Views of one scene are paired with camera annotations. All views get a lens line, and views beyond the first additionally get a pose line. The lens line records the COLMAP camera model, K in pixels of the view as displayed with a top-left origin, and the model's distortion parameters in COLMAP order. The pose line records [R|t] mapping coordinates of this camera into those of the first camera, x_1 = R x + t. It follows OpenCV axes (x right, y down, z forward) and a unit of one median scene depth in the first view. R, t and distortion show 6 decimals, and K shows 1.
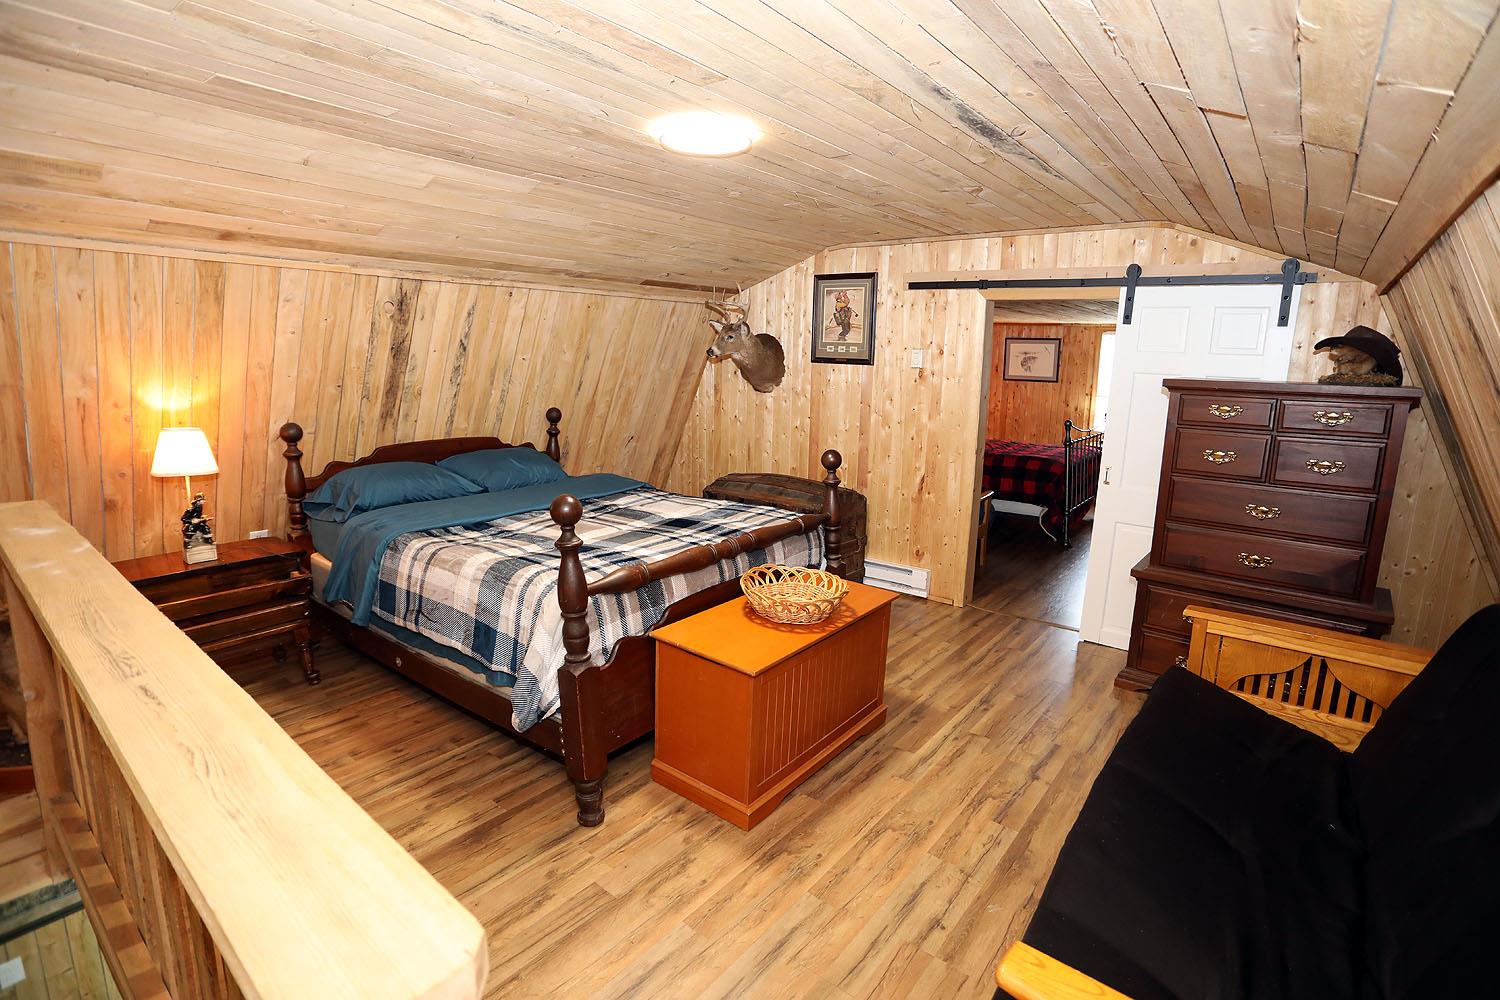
lens RADIAL K [[725.1, 0, 755.4], [0, 725.1, 497.4], [0, 0, 1]] dist [-0.069107, 0.027006]
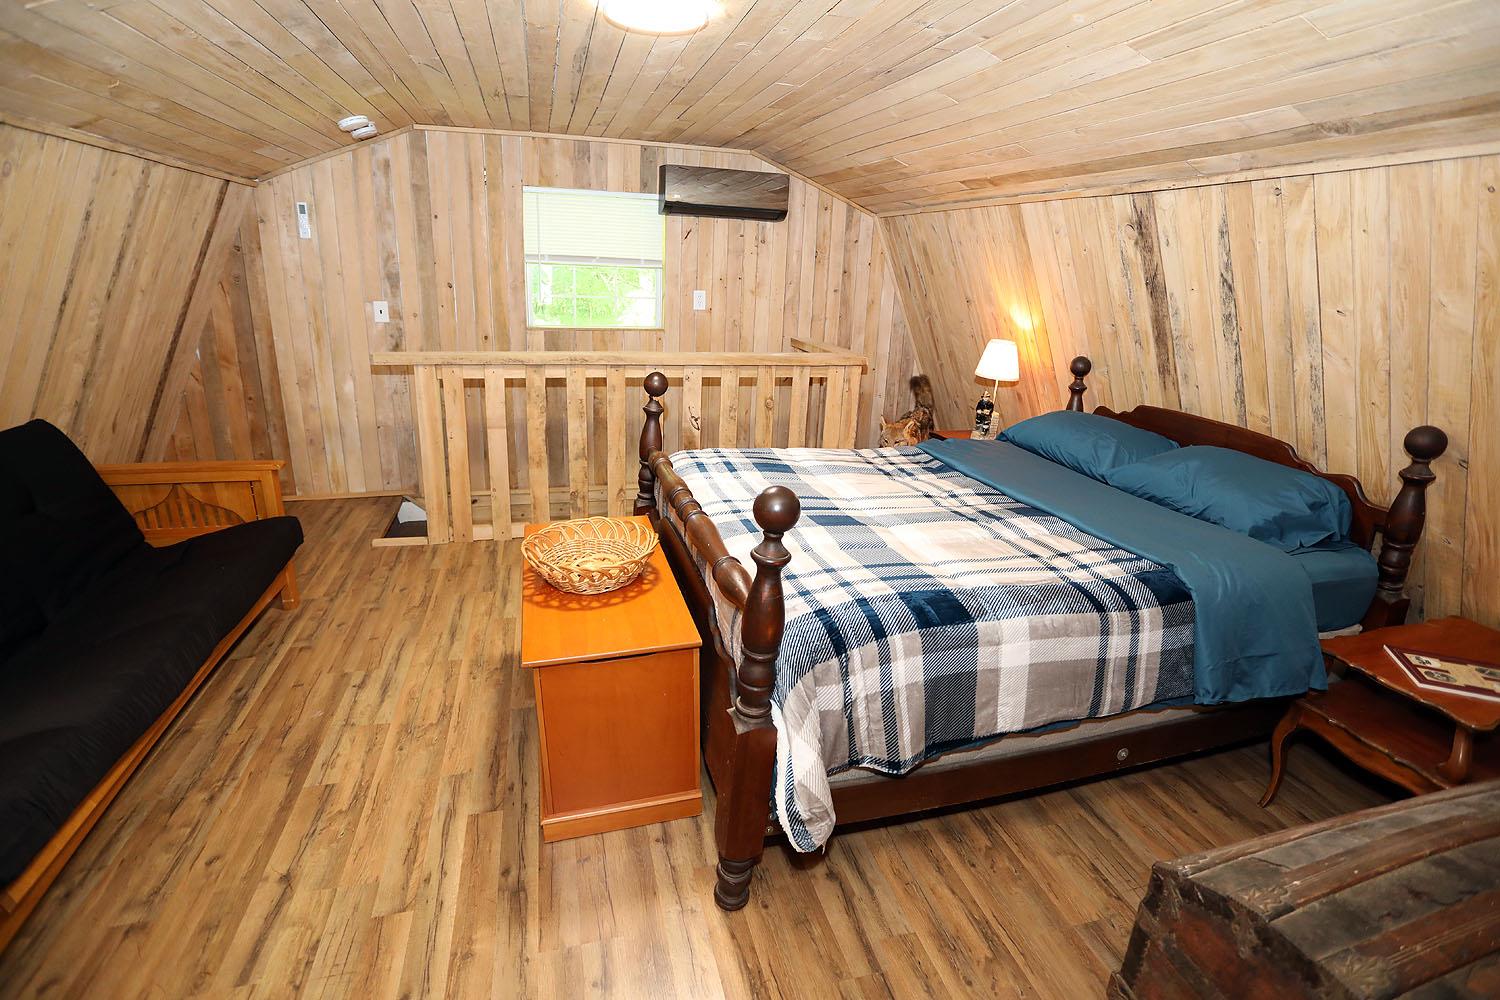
lens RADIAL K [[725.1, 0, 752.5], [0, 725.1, 490.6], [0, 0, 1]] dist [-0.069107, 0.027006]
pose [[-0.593000, 0.198558, -0.780337, 0.434205], [-0.207487, 0.898710, 0.386354, -0.218388], [0.778010, 0.391018, -0.491737, 1.152876]]
